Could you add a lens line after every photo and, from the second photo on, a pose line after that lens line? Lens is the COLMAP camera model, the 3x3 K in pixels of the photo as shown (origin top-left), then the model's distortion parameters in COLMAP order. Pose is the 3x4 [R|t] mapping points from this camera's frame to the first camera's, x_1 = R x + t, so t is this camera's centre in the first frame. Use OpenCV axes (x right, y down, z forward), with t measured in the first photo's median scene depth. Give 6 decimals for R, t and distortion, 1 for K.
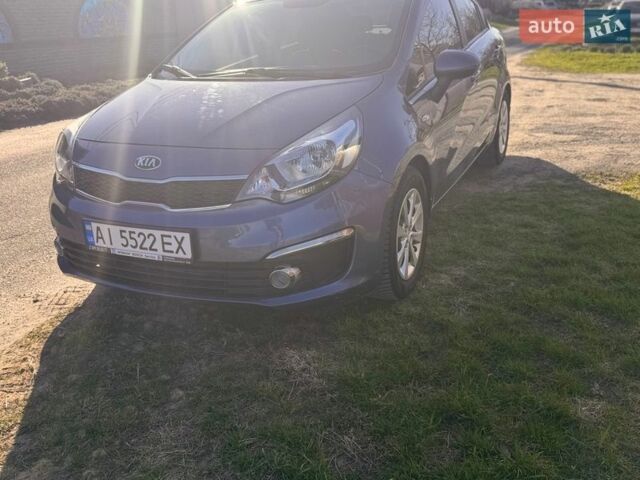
lens RADIAL K [[593.7, 0, 320.0], [0, 593.7, 240.0], [0, 0, 1]] dist [0.144805, -0.292154]
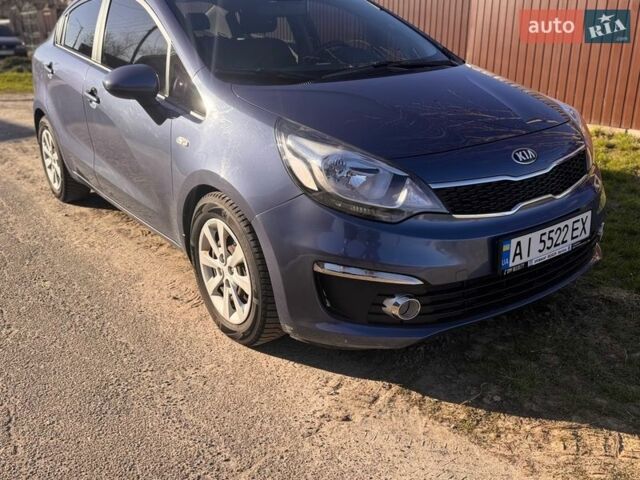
lens RADIAL K [[583.9, 0, 320.0], [0, 583.9, 240.0], [0, 0, 1]] dist [0.173851, -0.266774]
pose [[0.479690, -0.269822, 0.834921, -1.165888], [0.306790, 0.943062, 0.128509, -0.210861], [-0.822057, 0.194501, 0.535156, 0.763056]]
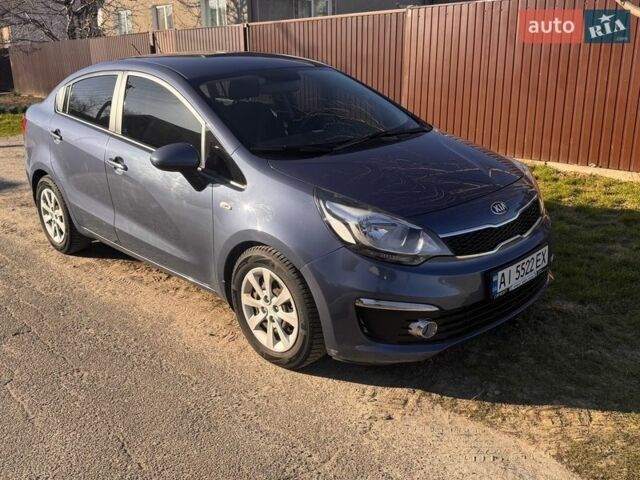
lens RADIAL K [[583.9, 0, 320.0], [0, 583.9, 240.0], [0, 0, 1]] dist [0.173851, -0.266774]
pose [[0.356173, -0.259442, 0.897681, -1.437077], [0.344730, 0.929399, 0.131830, -0.336467], [-0.868505, 0.262504, 0.420464, 0.793033]]
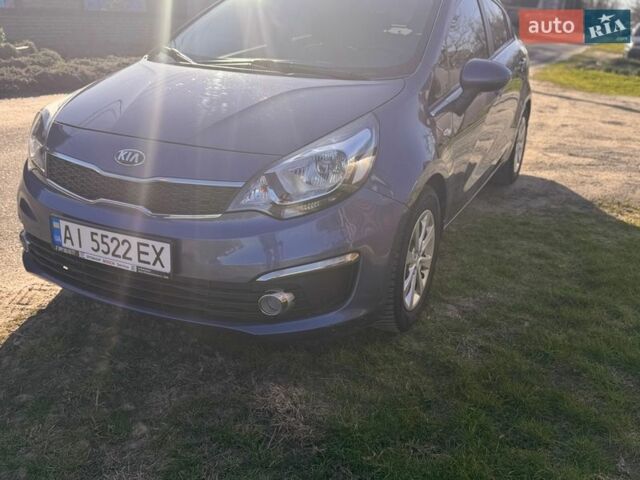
lens RADIAL K [[592.8, 0, 324.5], [0, 592.8, 243.0], [0, 0, 1]] dist [0.139583, -0.266037]
pose [[0.996146, 0.085752, 0.018454, -0.011100], [-0.085985, 0.996221, 0.012254, -0.038554], [-0.017334, -0.013794, 0.999755, 0.119451]]
